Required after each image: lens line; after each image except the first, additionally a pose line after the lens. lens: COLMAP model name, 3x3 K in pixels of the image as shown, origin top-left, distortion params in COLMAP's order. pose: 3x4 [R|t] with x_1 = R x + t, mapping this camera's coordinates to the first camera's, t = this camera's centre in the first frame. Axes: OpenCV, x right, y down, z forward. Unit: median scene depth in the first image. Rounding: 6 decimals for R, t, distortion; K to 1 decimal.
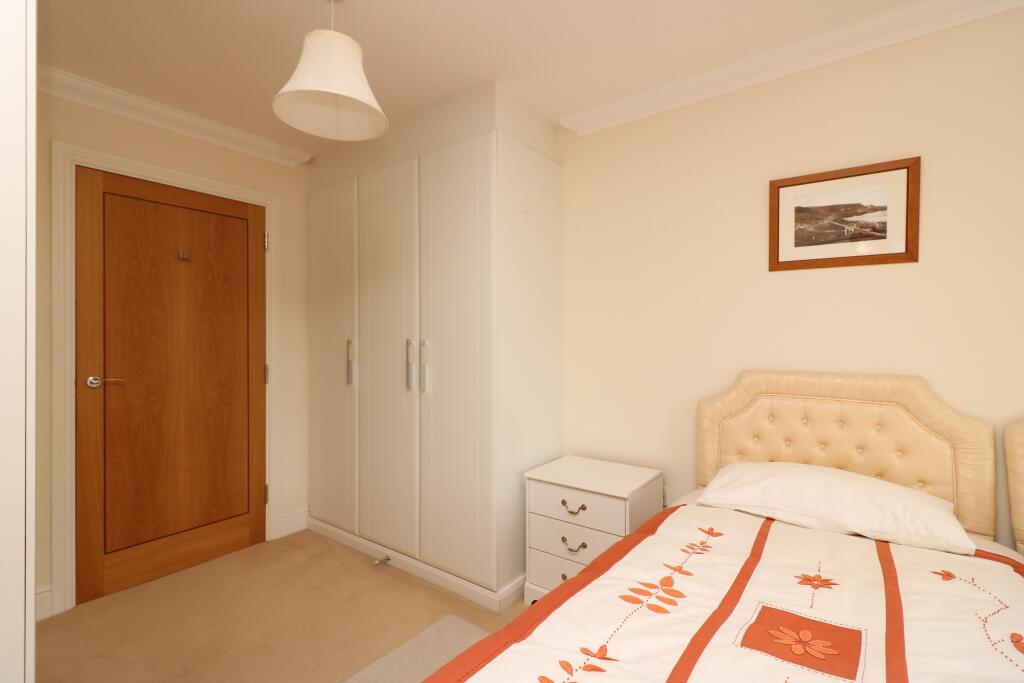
lens RADIAL K [[472.6, 0, 506.9], [0, 472.6, 337.9], [0, 0, 1]] dist [0.000707, 0.000105]
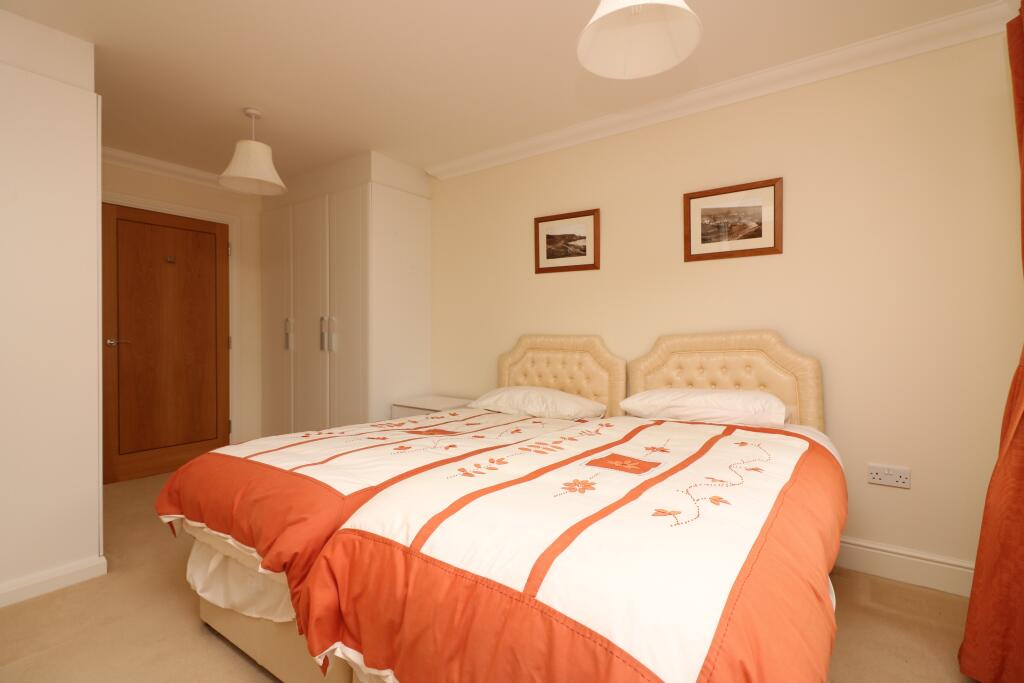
lens RADIAL K [[481.7, 0, 512.0], [0, 481.7, 341.5], [0, 0, 1]] dist [0.001486, -0.000145]
pose [[0.999891, 0.006322, 0.013352, 0.462659], [-0.006495, 0.999896, 0.012882, 0.071857], [-0.013269, -0.012967, 0.999828, -0.664537]]
